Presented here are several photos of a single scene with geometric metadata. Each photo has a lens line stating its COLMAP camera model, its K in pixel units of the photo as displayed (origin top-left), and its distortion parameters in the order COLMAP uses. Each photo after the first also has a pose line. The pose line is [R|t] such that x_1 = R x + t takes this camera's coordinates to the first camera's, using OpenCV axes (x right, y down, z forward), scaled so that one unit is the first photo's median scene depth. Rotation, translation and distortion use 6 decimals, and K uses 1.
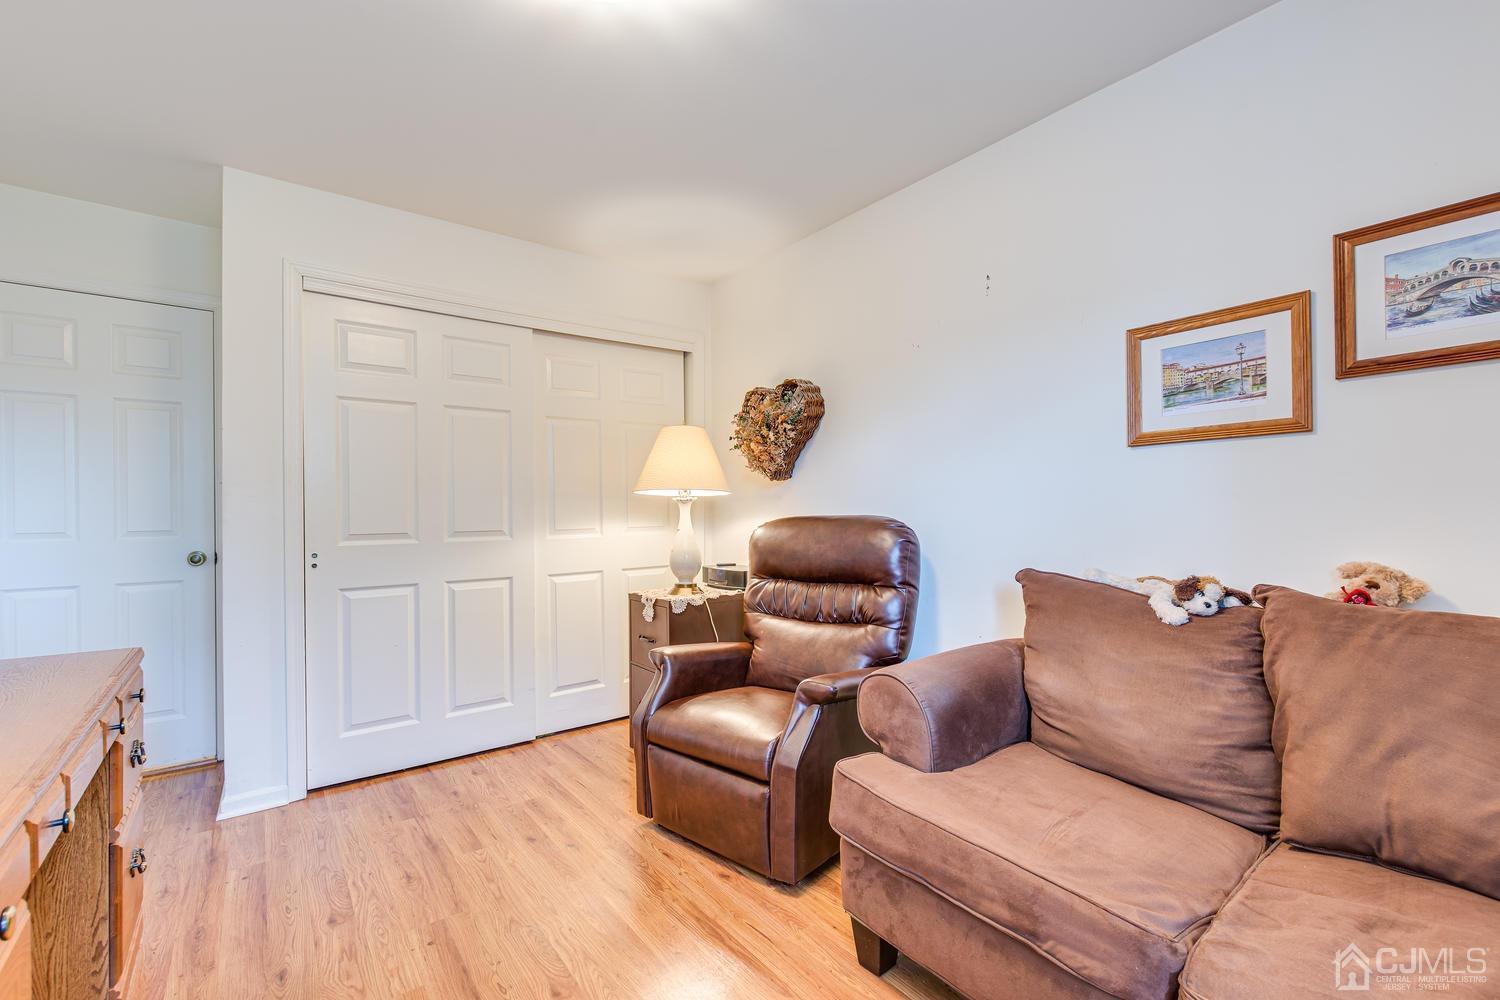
lens RADIAL K [[642.0, 0, 752.1], [0, 642.0, 501.9], [0, 0, 1]] dist [0.004122, 0.000883]
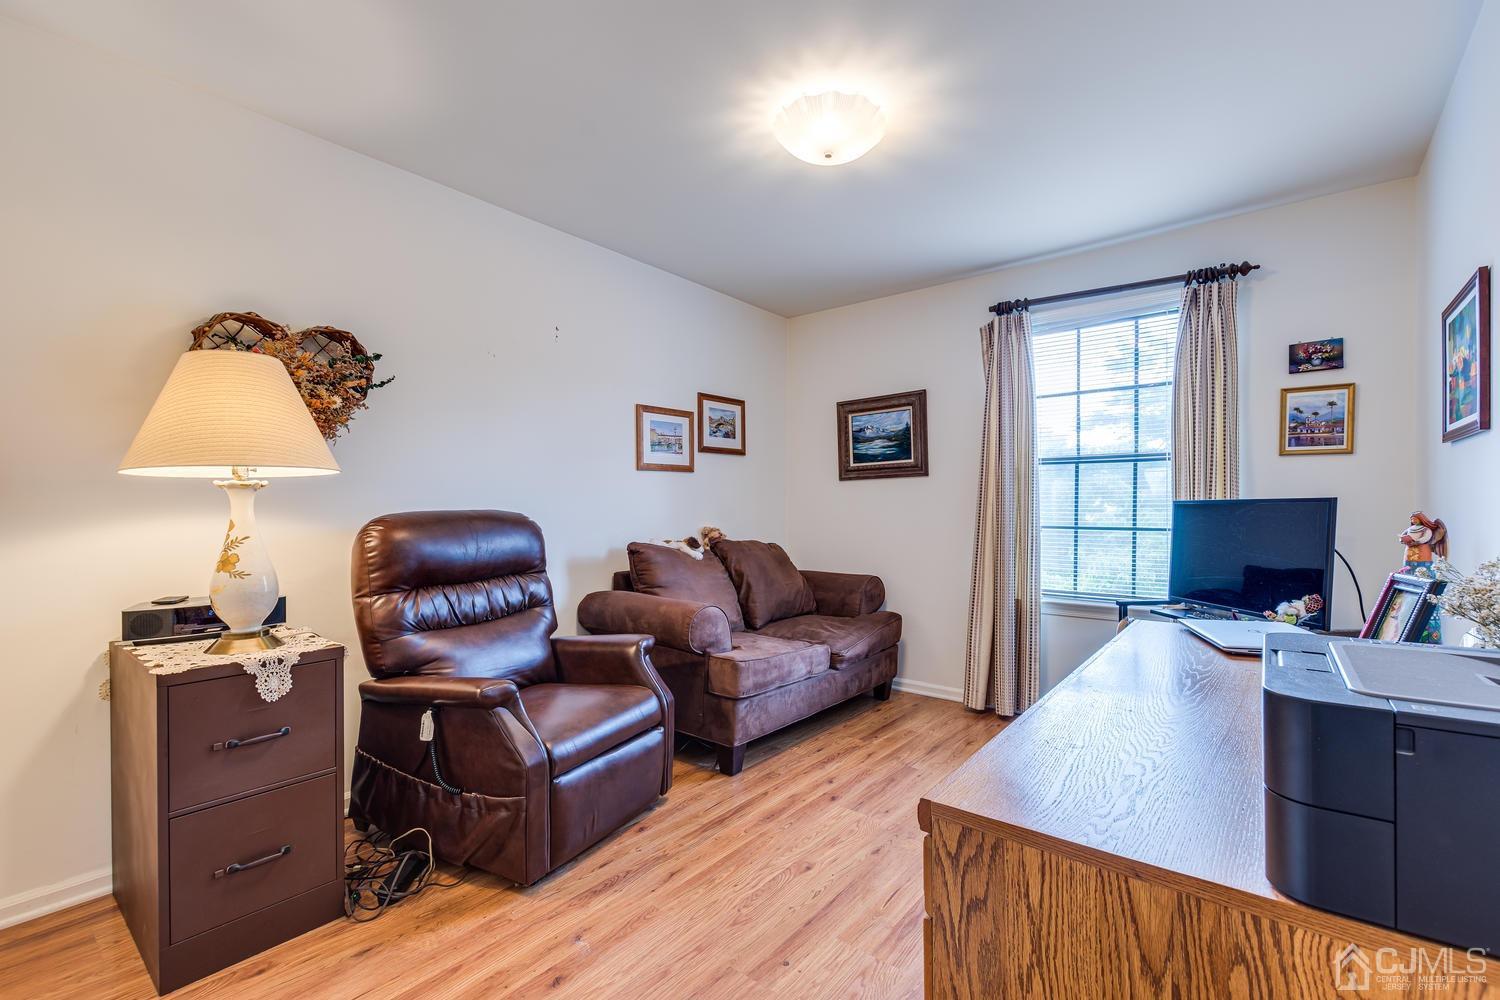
lens RADIAL K [[642.0, 0, 753.0], [0, 642.0, 507.7], [0, 0, 1]] dist [0.004122, 0.000883]
pose [[-0.221022, 0.007646, 0.975239, -1.267703], [-0.004068, 0.999953, -0.008762, 0.033031], [-0.975260, -0.005904, -0.220981, 1.138134]]
